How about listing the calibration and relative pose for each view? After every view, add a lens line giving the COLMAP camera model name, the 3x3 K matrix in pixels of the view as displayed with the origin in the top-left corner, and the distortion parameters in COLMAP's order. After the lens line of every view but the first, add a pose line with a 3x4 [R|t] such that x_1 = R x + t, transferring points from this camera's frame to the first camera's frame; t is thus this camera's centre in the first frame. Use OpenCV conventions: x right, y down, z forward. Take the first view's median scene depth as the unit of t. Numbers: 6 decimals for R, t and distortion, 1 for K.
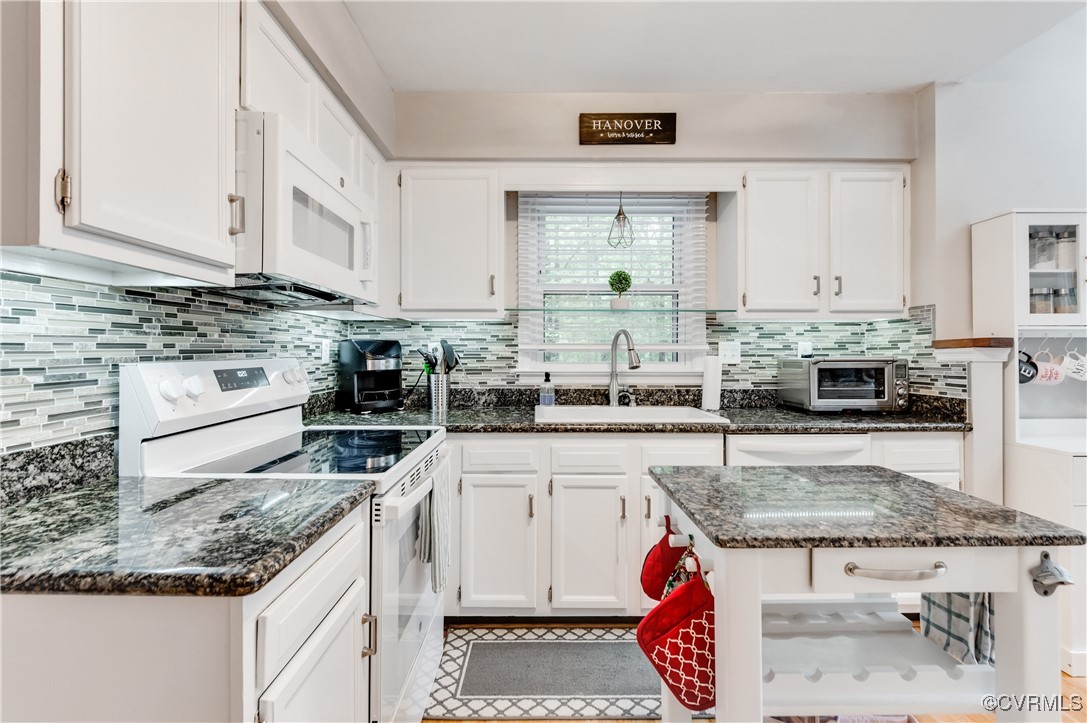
lens RADIAL K [[481.8, 0, 541.6], [0, 481.8, 357.5], [0, 0, 1]] dist [-0.004172, -0.000146]
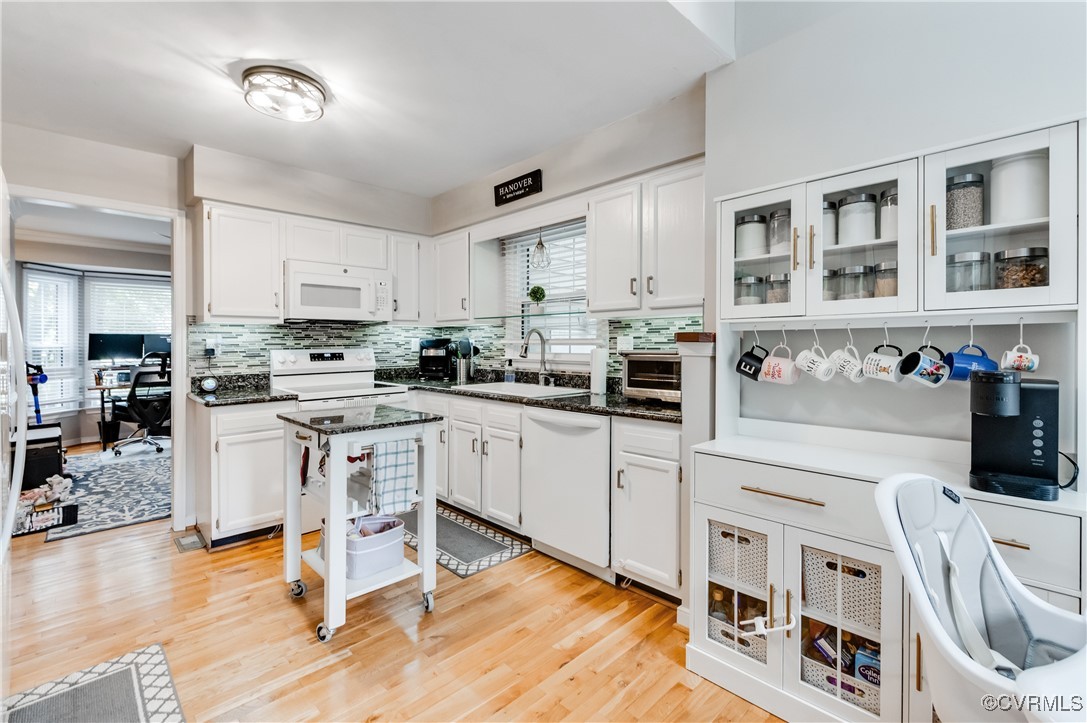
lens RADIAL K [[481.8, 0, 524.5], [0, 481.8, 344.5], [0, 0, 1]] dist [-0.004172, -0.000146]
pose [[0.685999, -0.000795, -0.727602, 1.221522], [-0.004092, 0.999979, -0.004951, -0.007655], [0.727591, 0.006374, 0.685981, 0.042191]]
